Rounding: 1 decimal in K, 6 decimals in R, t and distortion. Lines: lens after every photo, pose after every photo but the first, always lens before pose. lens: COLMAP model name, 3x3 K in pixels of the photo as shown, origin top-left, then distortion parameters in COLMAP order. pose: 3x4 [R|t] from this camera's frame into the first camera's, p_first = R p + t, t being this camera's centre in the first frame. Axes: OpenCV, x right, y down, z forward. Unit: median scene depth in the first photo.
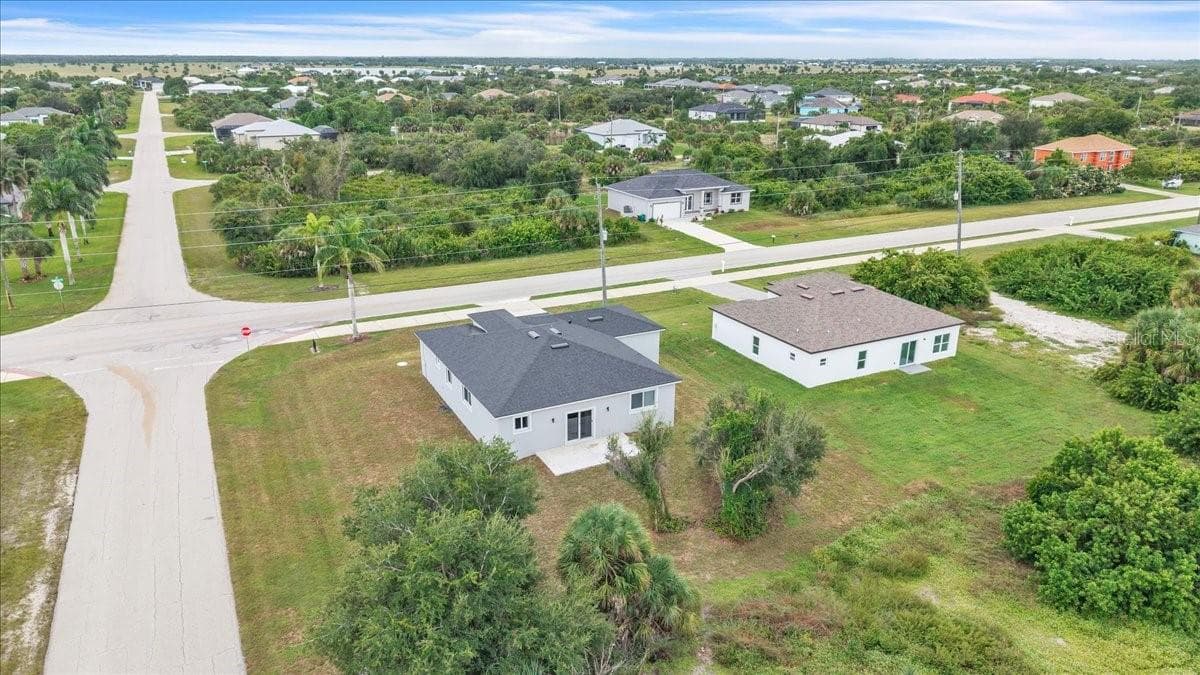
lens RADIAL K [[806.2, 0, 600.0], [0, 806.2, 337.5], [0, 0, 1]] dist [0.040770, -0.064137]
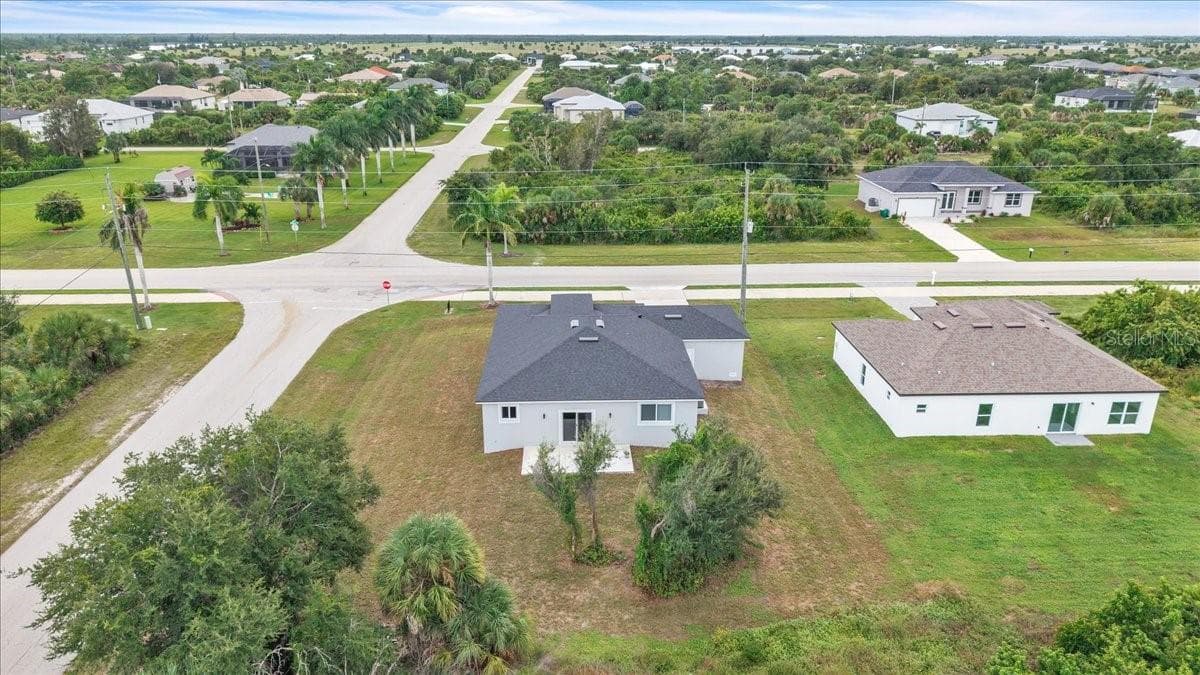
lens RADIAL K [[806.2, 0, 600.0], [0, 806.2, 337.5], [0, 0, 1]] dist [0.040770, -0.064137]
pose [[0.905090, 0.145684, -0.399484, 0.240850], [-0.136385, 0.989302, 0.051777, -0.030209], [0.402754, 0.007621, 0.915277, 0.110839]]
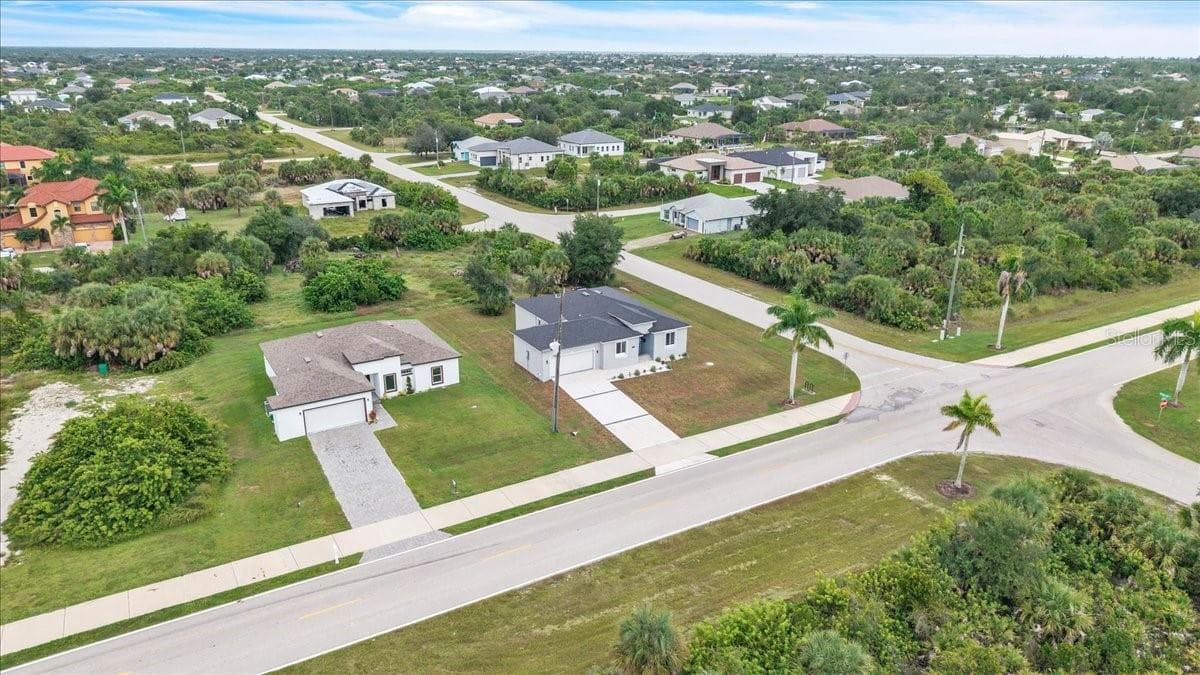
lens RADIAL K [[826.8, 0, 600.0], [0, 826.8, 337.5], [0, 0, 1]] dist [0.008801, -0.003466]
pose [[-0.998353, 0.008396, -0.056753, 0.006887], [-0.028211, 0.789520, 0.613076, -0.712231], [0.049955, 0.613668, -0.787983, 1.767308]]
